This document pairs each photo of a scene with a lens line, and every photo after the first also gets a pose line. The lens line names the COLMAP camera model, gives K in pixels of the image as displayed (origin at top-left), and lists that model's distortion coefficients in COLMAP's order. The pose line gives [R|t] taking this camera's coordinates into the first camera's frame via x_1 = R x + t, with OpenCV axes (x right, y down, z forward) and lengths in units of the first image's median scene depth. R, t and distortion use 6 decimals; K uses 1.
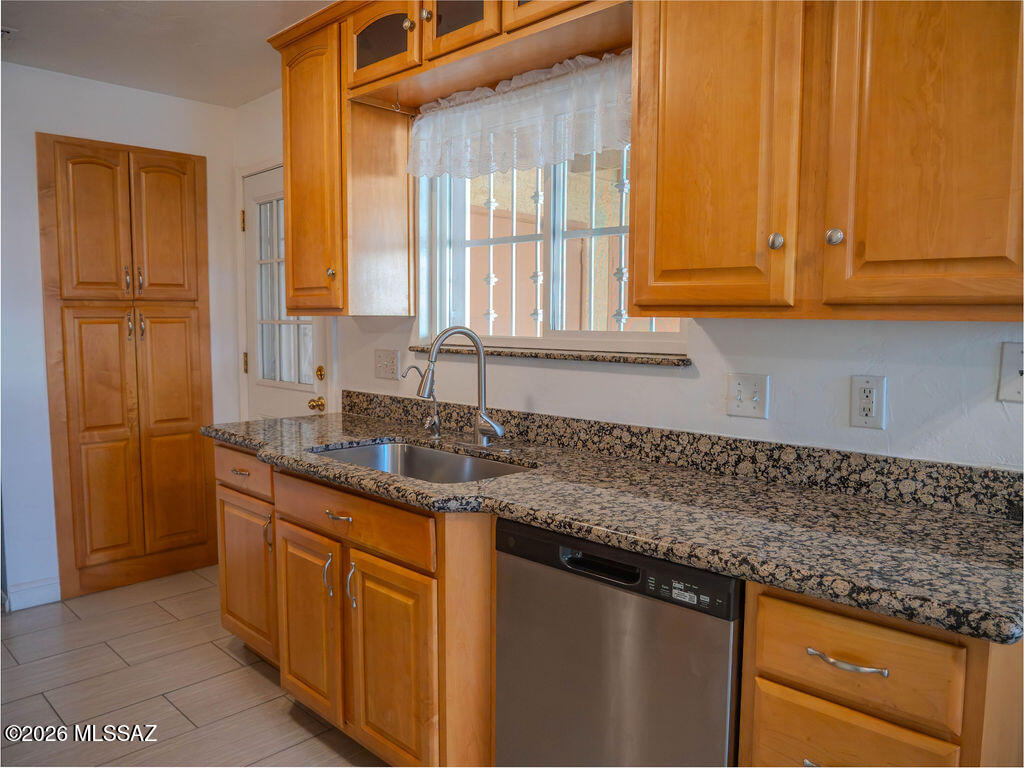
lens RADIAL K [[748.1, 0, 515.4], [0, 748.1, 386.5], [0, 0, 1]] dist [-0.052234, 0.020854]
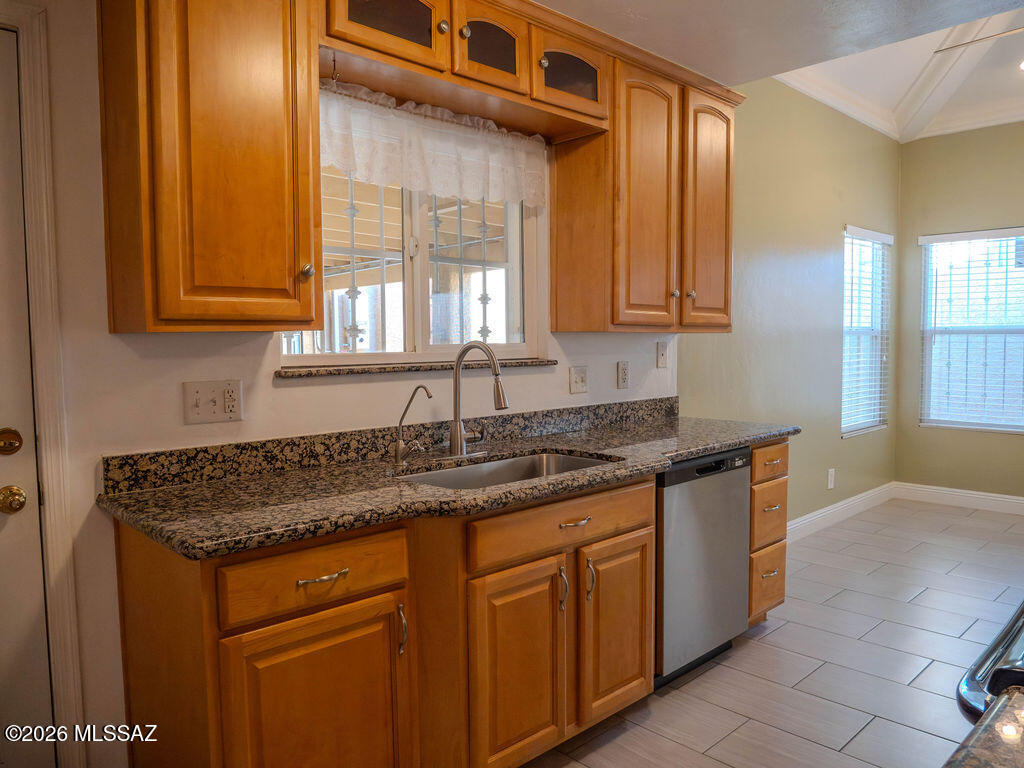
lens RADIAL K [[748.1, 0, 515.6], [0, 748.1, 391.8], [0, 0, 1]] dist [-0.052234, 0.020854]
pose [[0.031908, -0.083582, 0.995990, -1.200050], [0.093049, 0.992418, 0.080301, -0.096218], [-0.995150, 0.090114, 0.039444, 0.968279]]
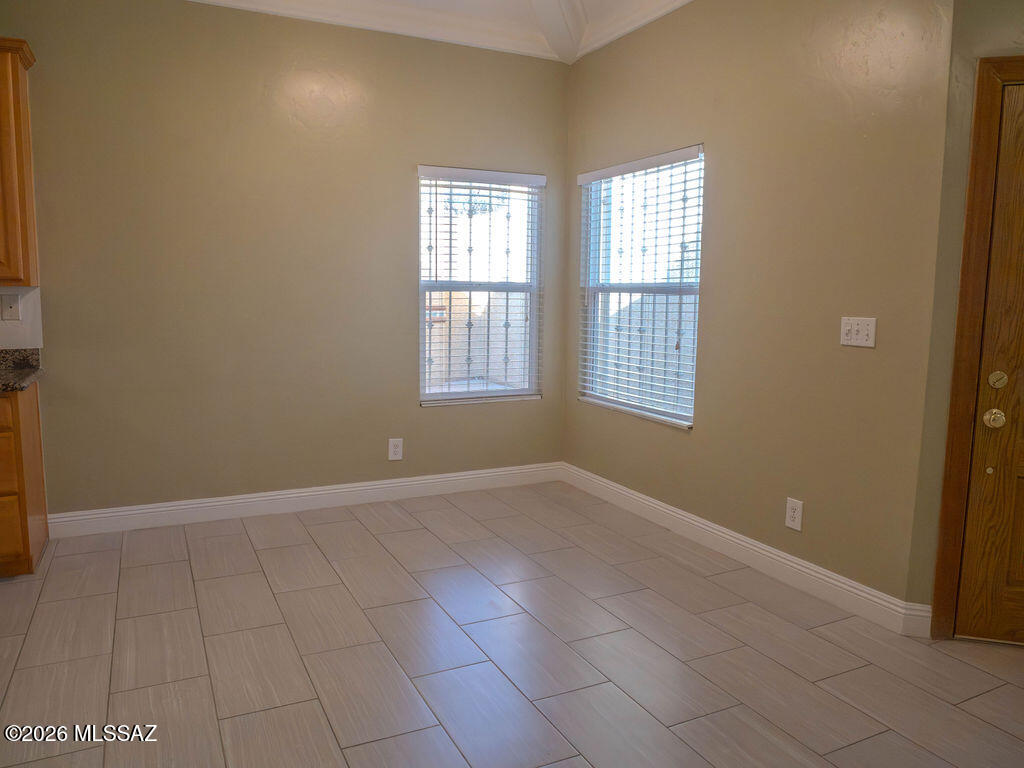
lens RADIAL K [[748.1, 0, 513.3], [0, 748.1, 385.3], [0, 0, 1]] dist [-0.052234, 0.020854]
pose [[0.331200, -0.123865, 0.935395, -0.726502], [0.074297, 0.991692, 0.105013, 0.074006], [-0.940631, 0.034717, 0.337651, -0.940834]]
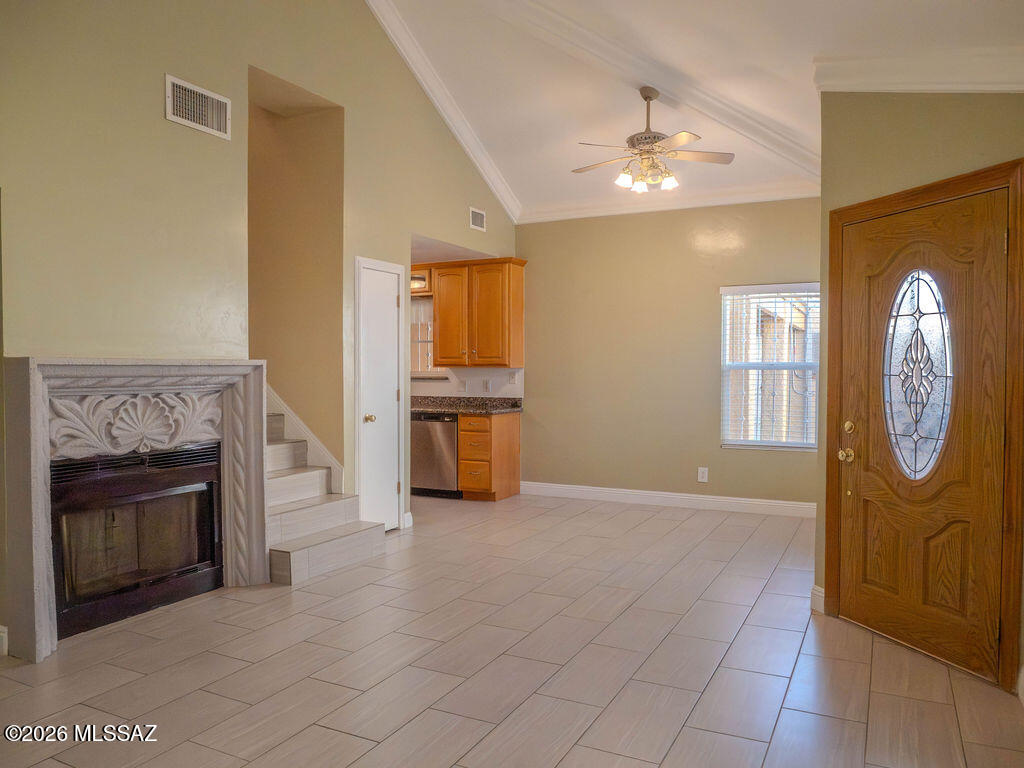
lens RADIAL K [[748.1, 0, 513.9], [0, 748.1, 383.8], [0, 0, 1]] dist [-0.052234, 0.020854]
pose [[0.954041, -0.013542, 0.299371, -0.584712], [0.033063, 0.997636, -0.060239, 0.231190], [-0.297847, 0.067369, 0.952233, -2.711548]]
